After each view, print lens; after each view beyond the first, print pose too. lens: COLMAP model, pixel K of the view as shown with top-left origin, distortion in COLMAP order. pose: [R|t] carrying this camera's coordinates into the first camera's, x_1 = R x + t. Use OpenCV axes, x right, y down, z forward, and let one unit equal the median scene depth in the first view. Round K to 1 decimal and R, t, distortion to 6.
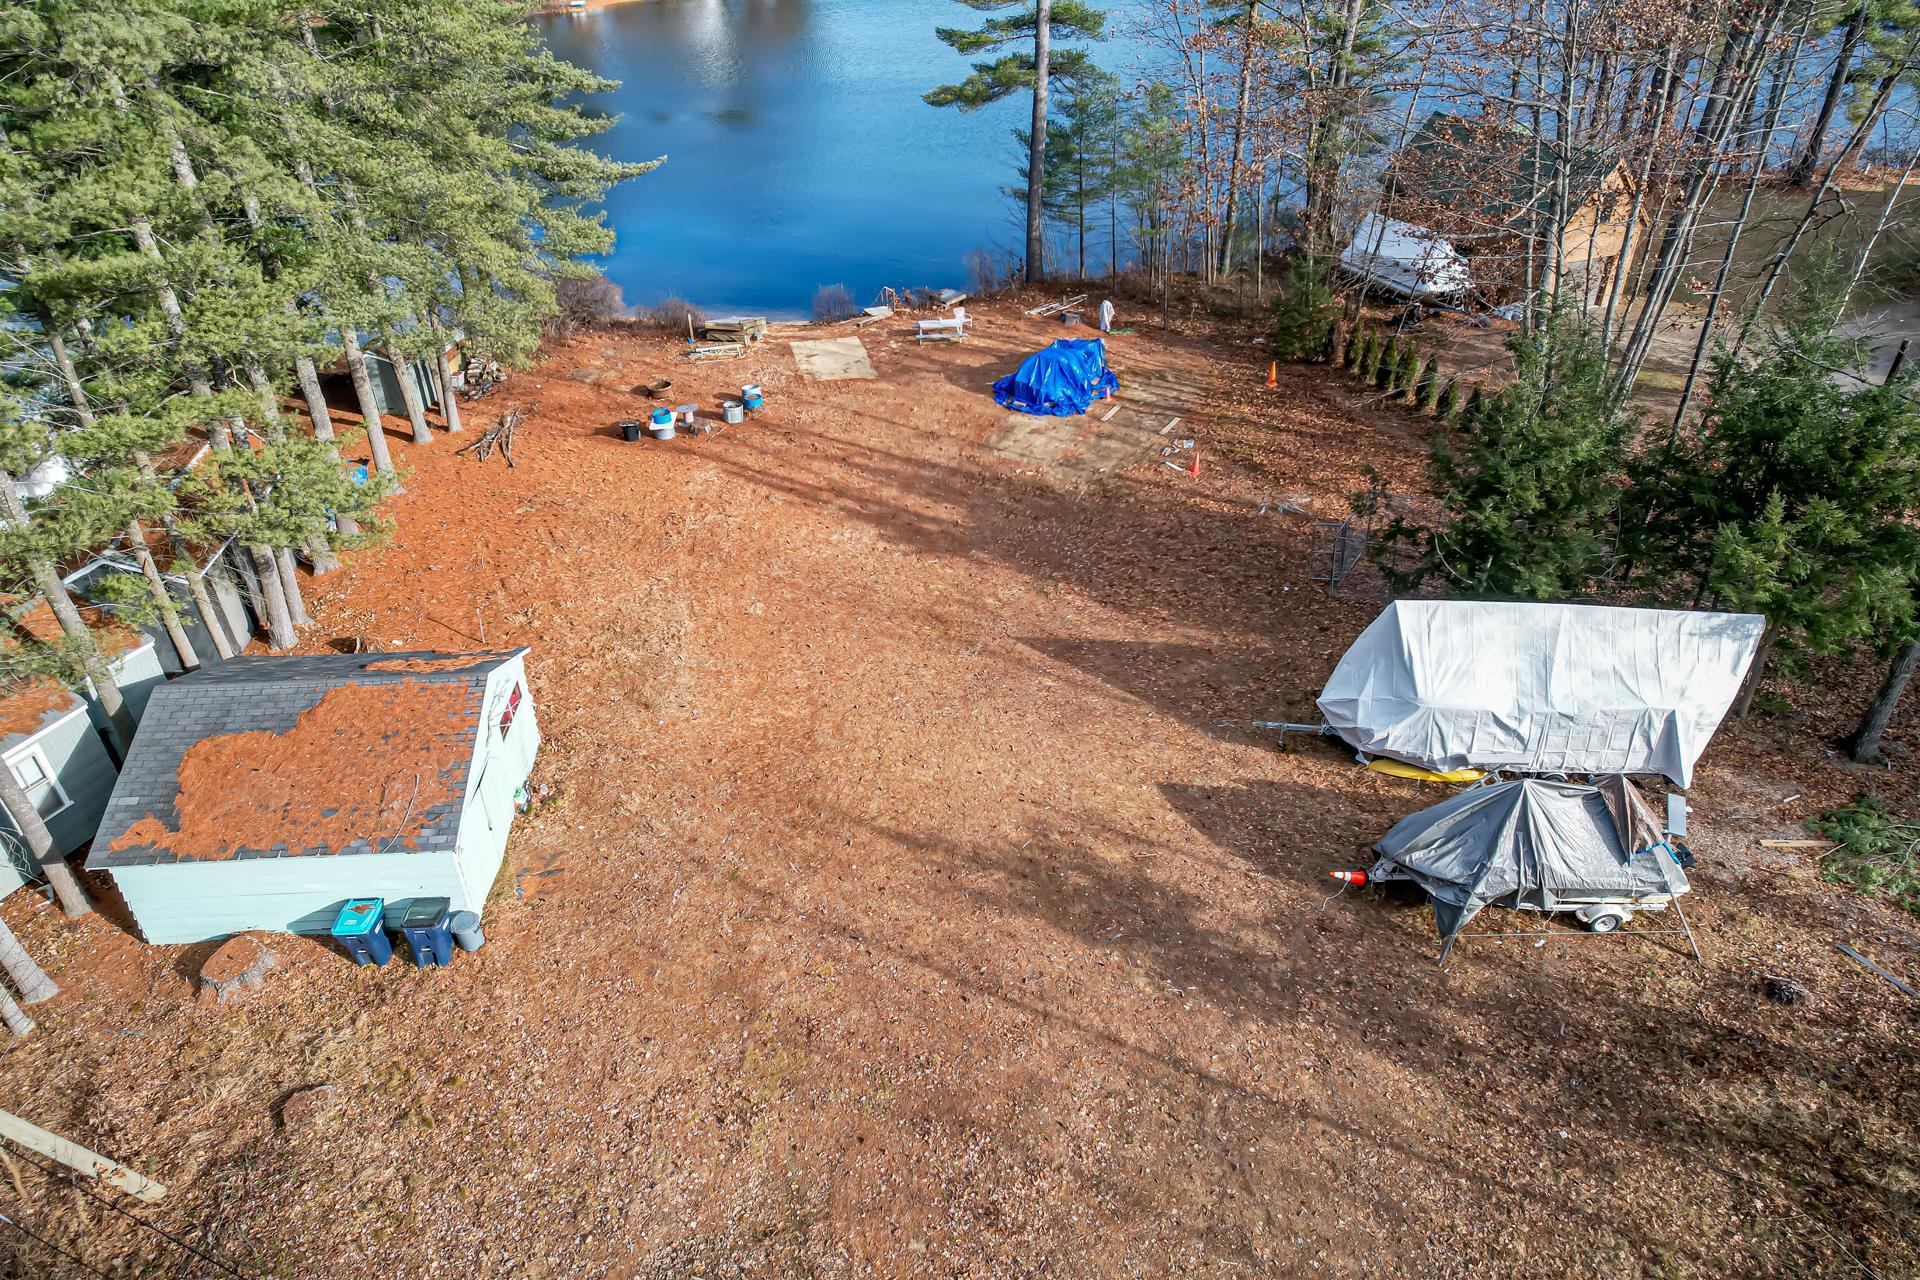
lens RADIAL K [[1232.8, 0, 971.4], [0, 1232.8, 634.5], [0, 0, 1]] dist [-0.048568, 0.025111]
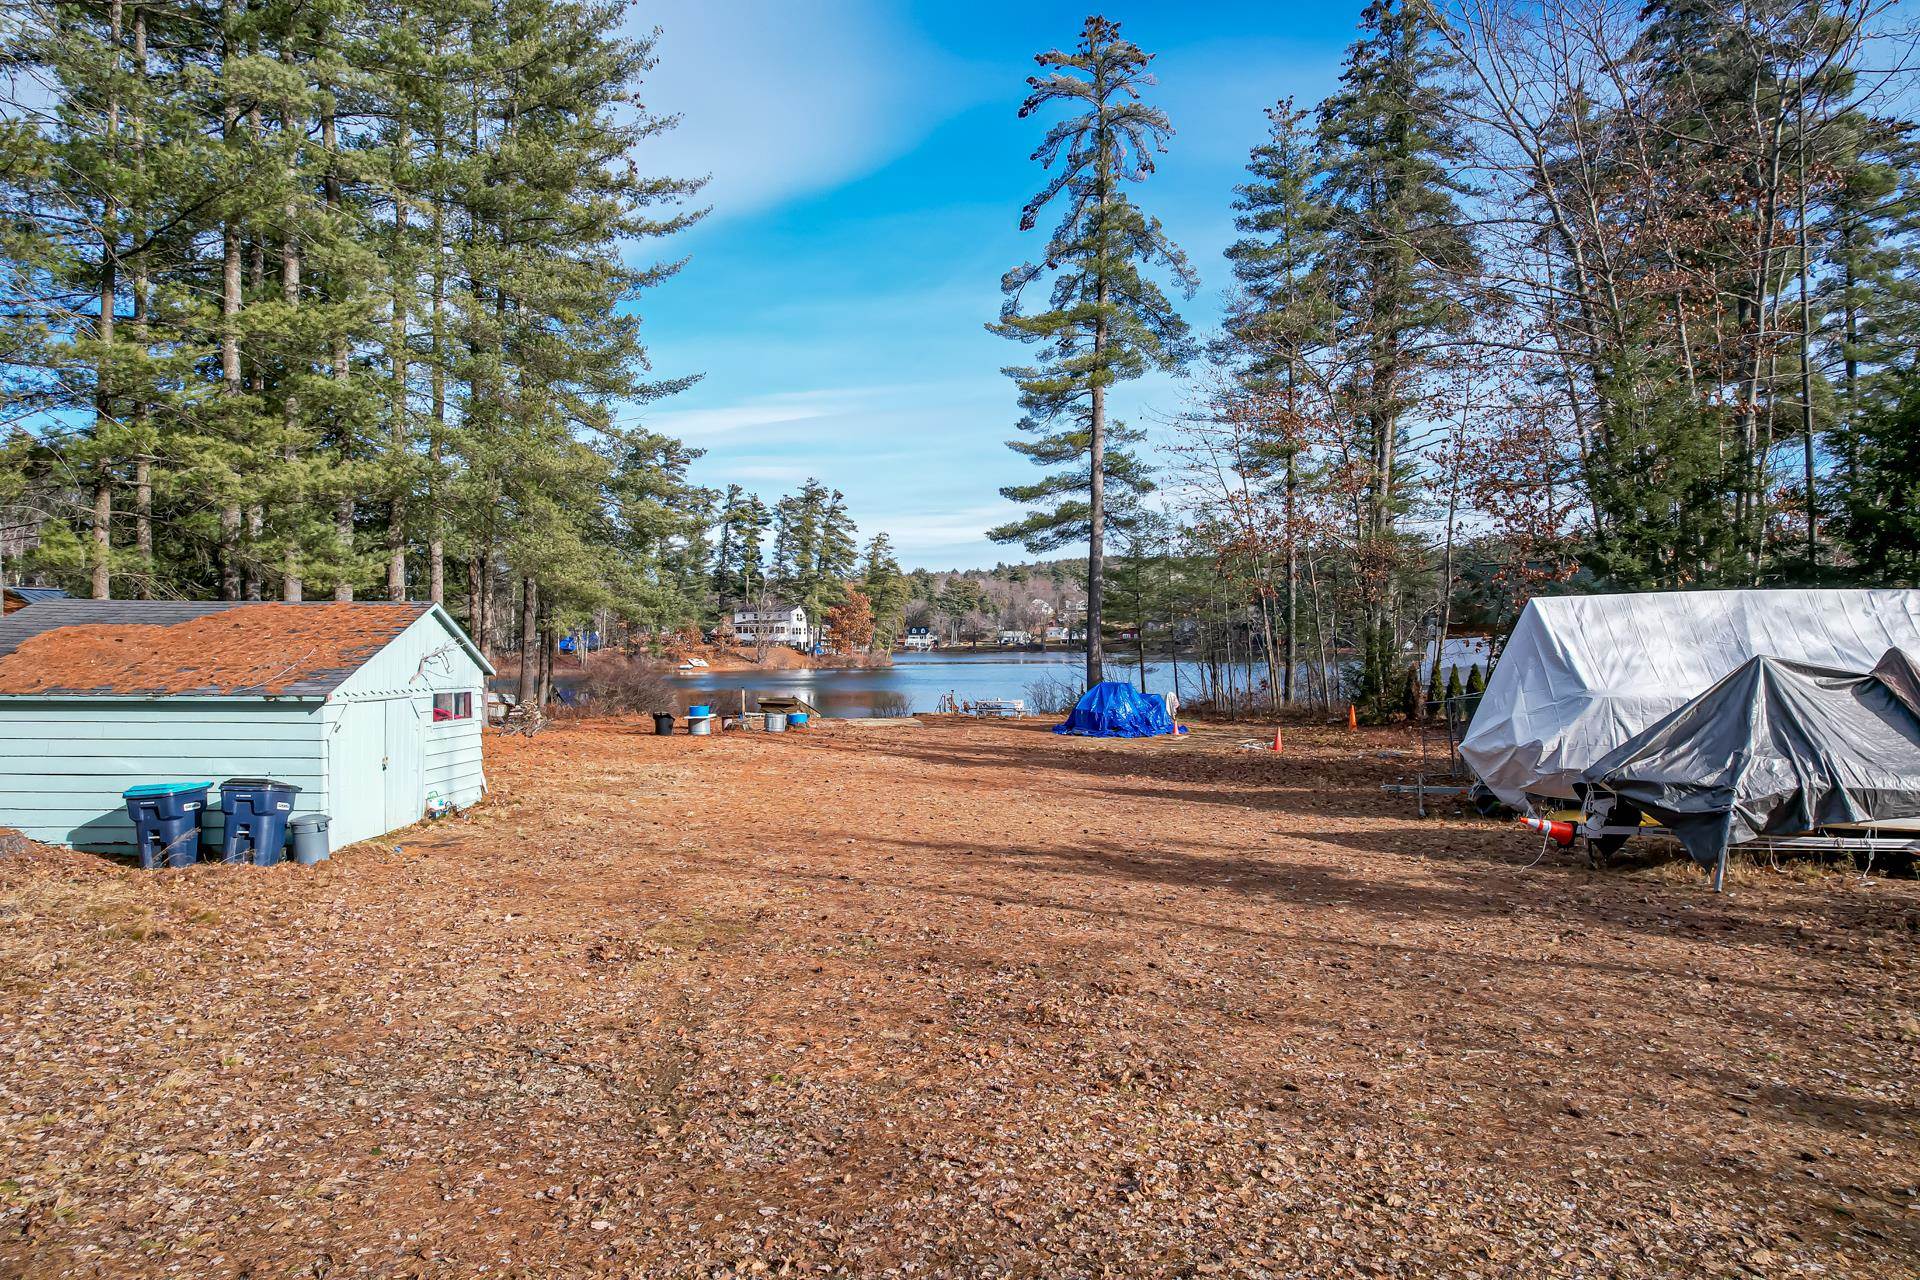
lens RADIAL K [[1232.8, 0, 971.4], [0, 1232.8, 634.5], [0, 0, 1]] dist [-0.048568, 0.025111]
pose [[0.998443, -0.000999, -0.055778, 0.013758], [-0.030065, 0.832583, -0.553084, 0.432059], [0.046992, 0.553900, 0.831256, 0.291035]]
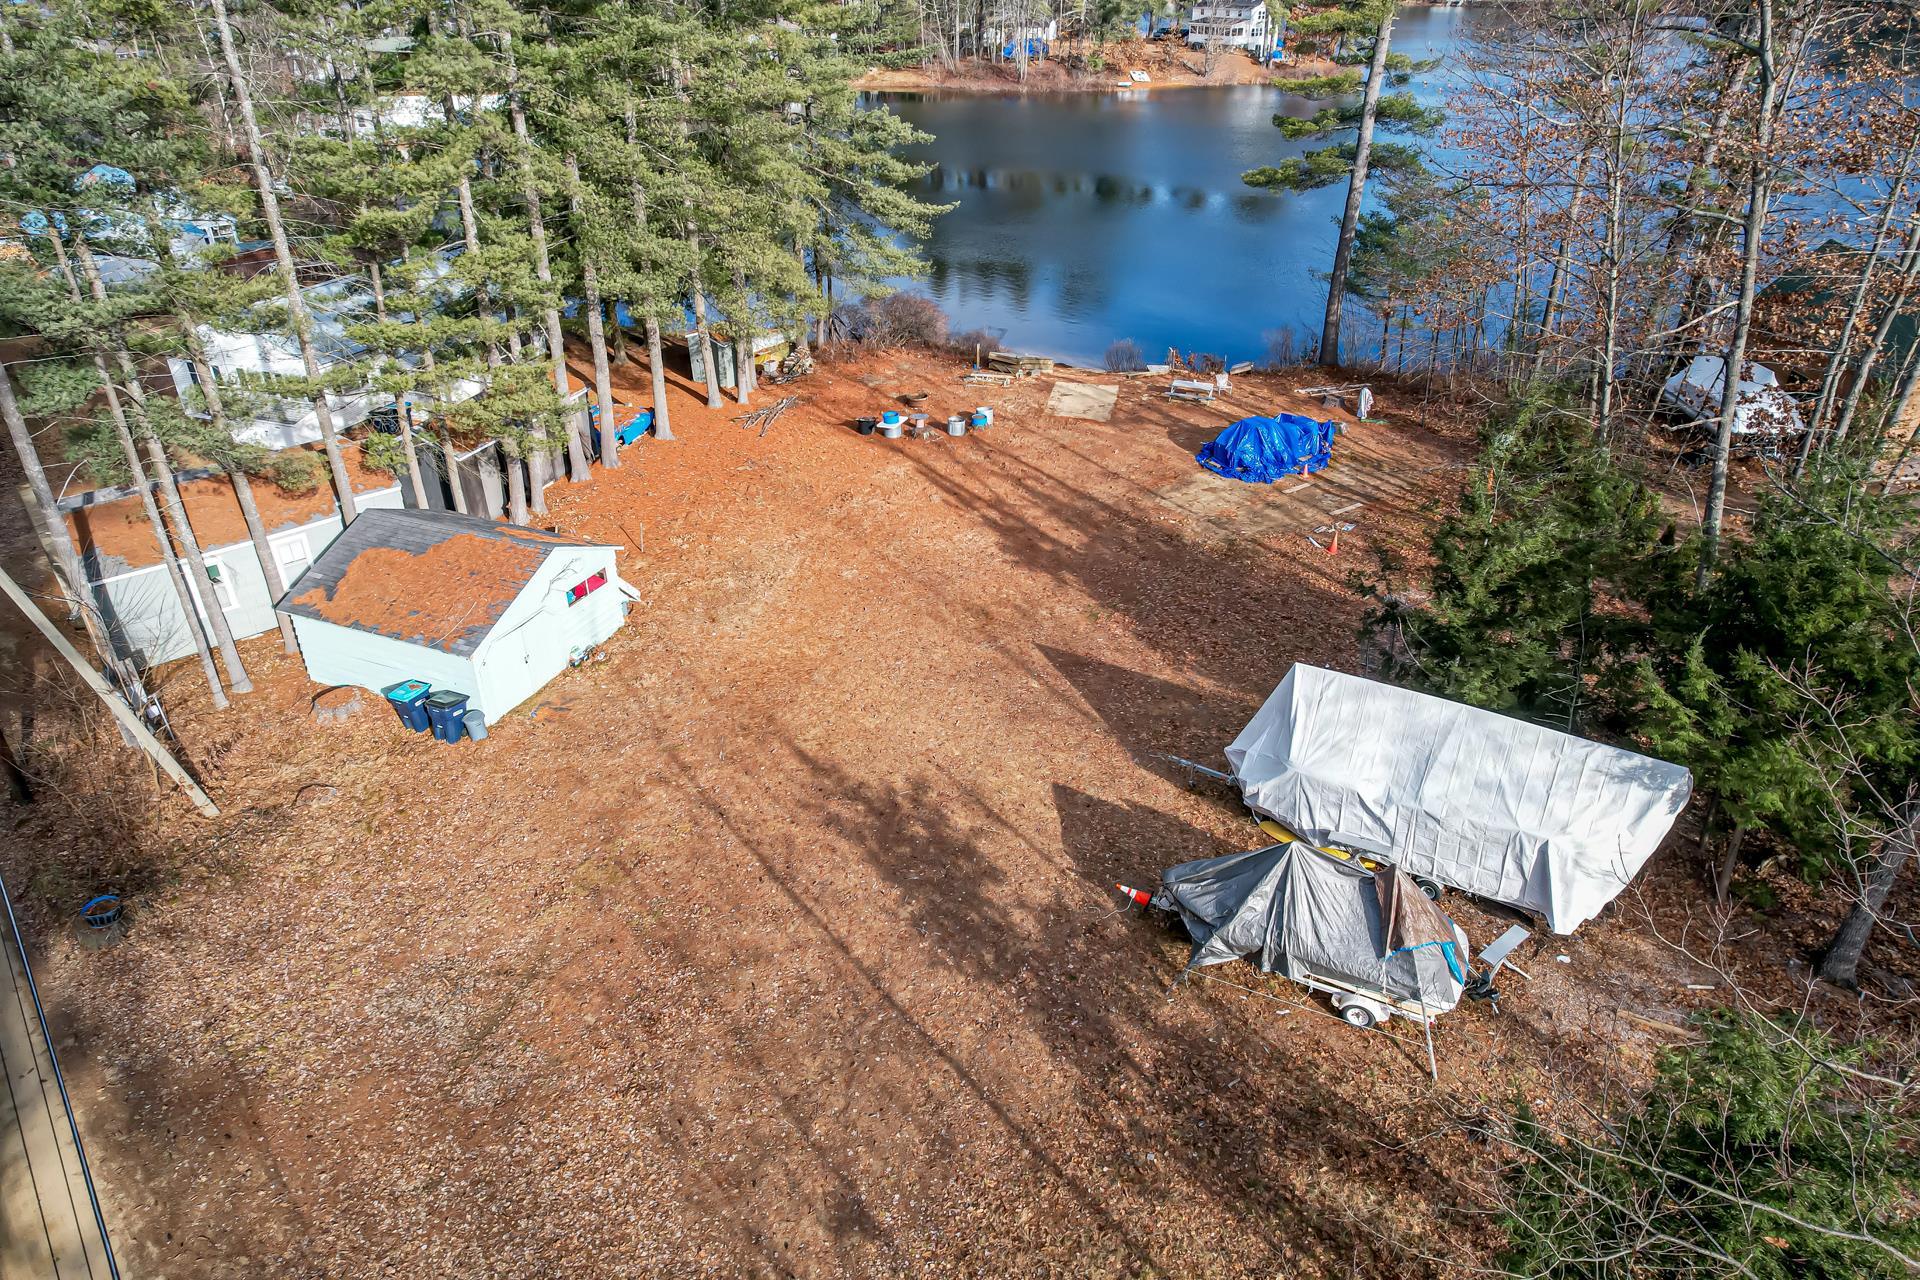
lens RADIAL K [[1232.8, 0, 971.4], [0, 1232.8, 634.5], [0, 0, 1]] dist [-0.048568, 0.025111]
pose [[0.896634, 0.221179, -0.383573, 0.458241], [-0.244965, 0.969436, -0.013624, 0.027037], [0.368836, 0.106178, 0.923410, -0.034501]]
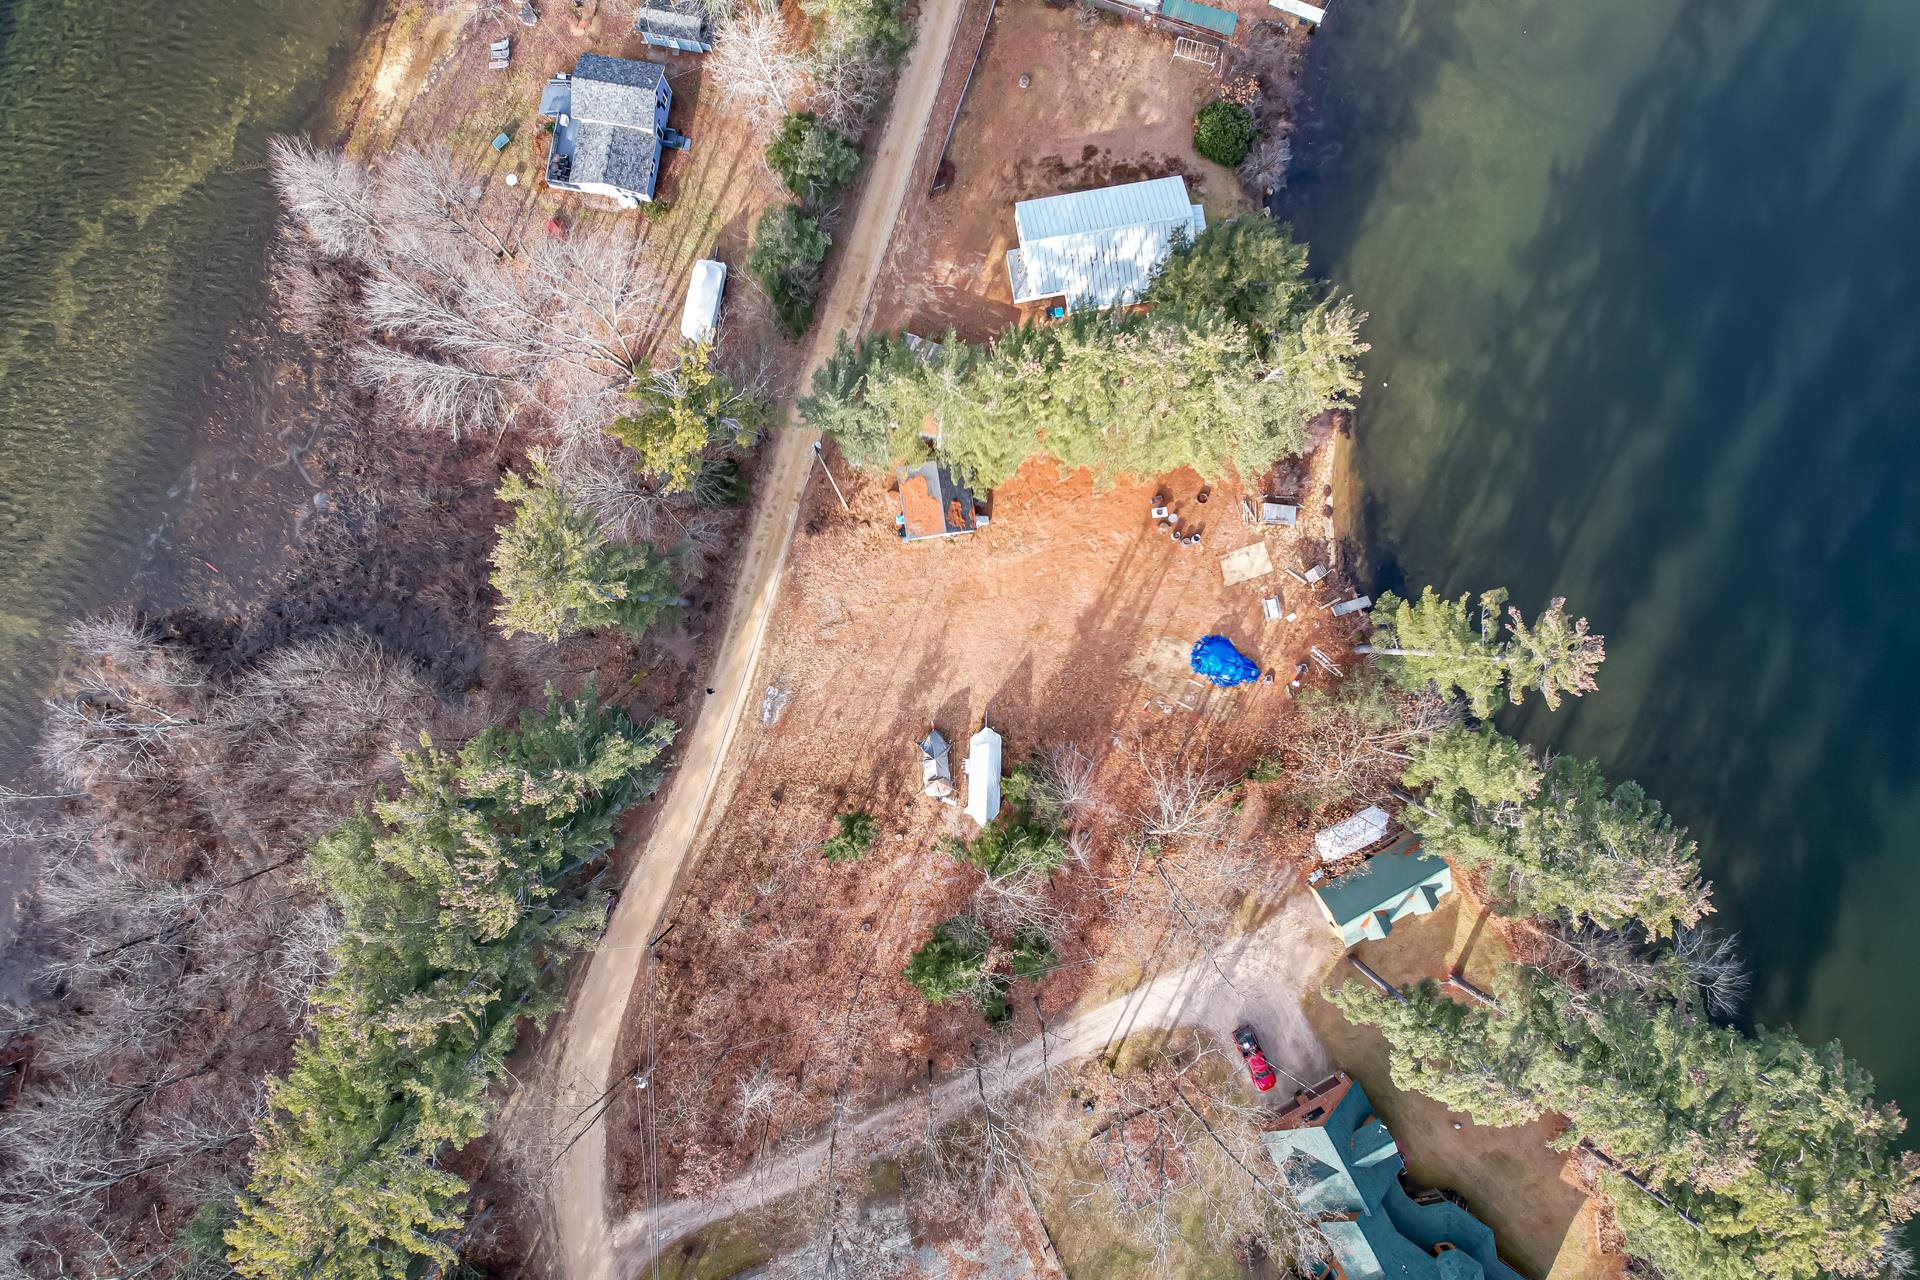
lens RADIAL K [[1232.8, 0, 971.4], [0, 1232.8, 634.5], [0, 0, 1]] dist [-0.048568, 0.025111]
pose [[0.060491, 0.998169, 0.000302, -0.023796], [-0.555855, 0.033434, 0.830607, -3.211295], [0.829075, -0.050413, 0.556860, -1.240114]]
